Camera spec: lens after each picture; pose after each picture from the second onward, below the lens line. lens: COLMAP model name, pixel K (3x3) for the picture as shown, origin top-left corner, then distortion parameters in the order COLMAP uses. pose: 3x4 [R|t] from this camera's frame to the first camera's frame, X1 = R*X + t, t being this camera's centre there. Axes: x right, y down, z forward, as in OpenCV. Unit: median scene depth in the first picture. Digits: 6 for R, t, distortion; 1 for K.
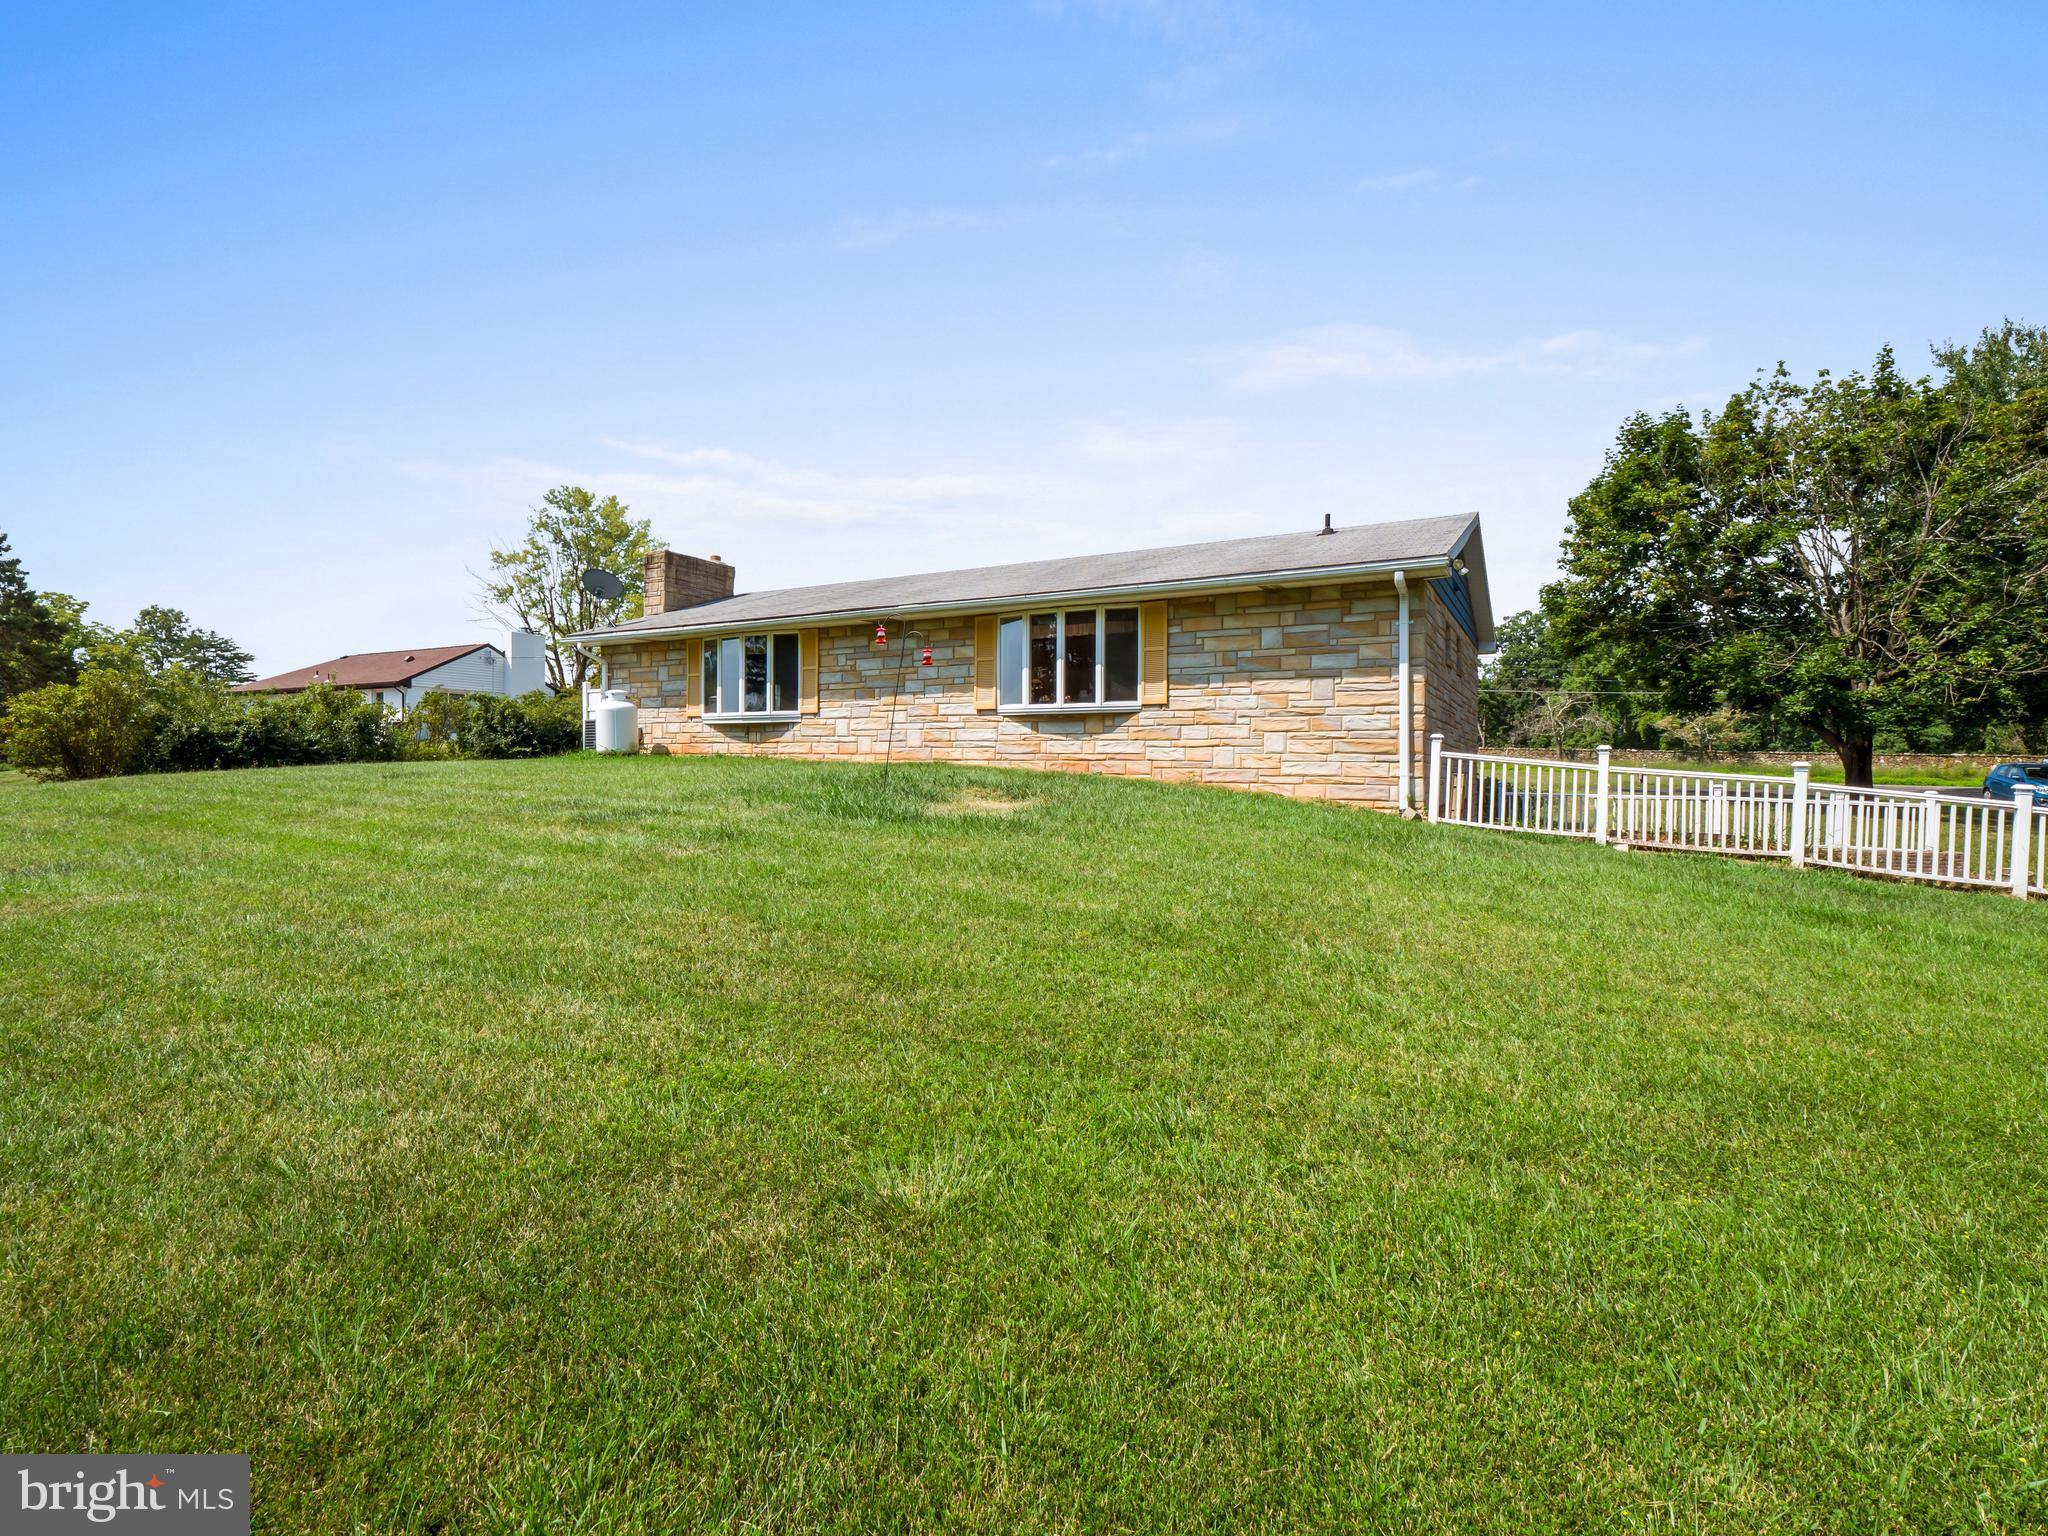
lens RADIAL K [[997.7, 0, 1023.6], [0, 997.7, 767.0], [0, 0, 1]] dist [-0.009630, -0.001244]
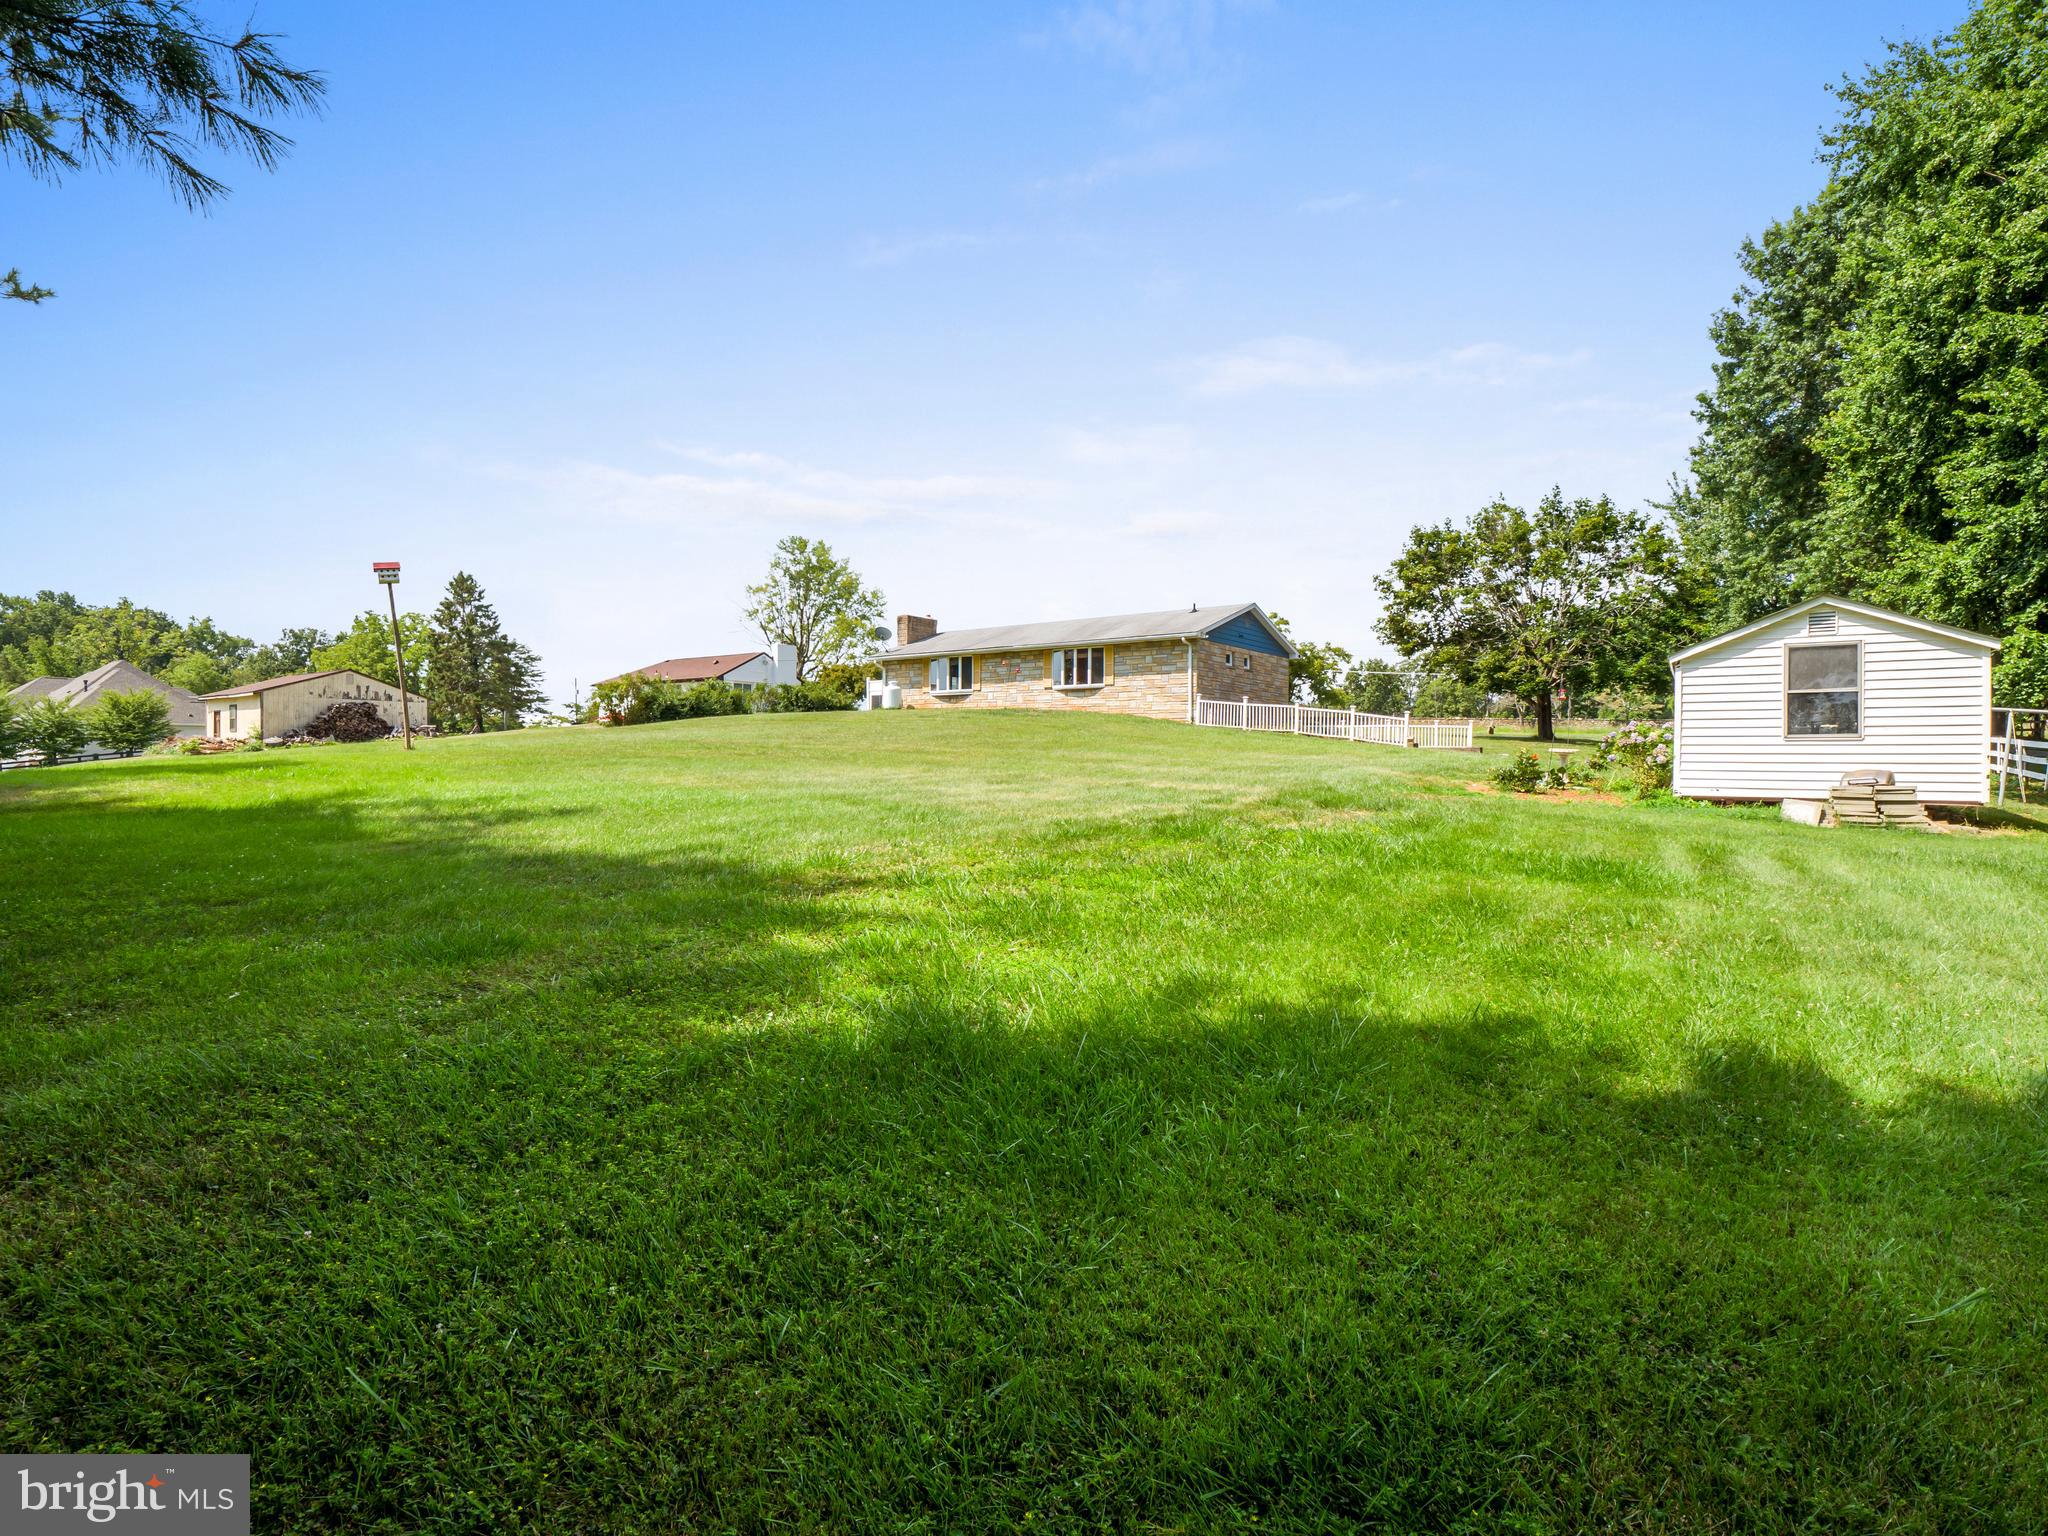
lens RADIAL K [[997.7, 0, 1026.9], [0, 997.7, 764.8], [0, 0, 1]] dist [-0.009630, -0.001244]
pose [[0.991012, 0.002022, -0.133759, 0.226607], [-0.000661, 0.999948, 0.010219, 0.102177], [0.133773, -0.010038, 0.990961, -1.370057]]
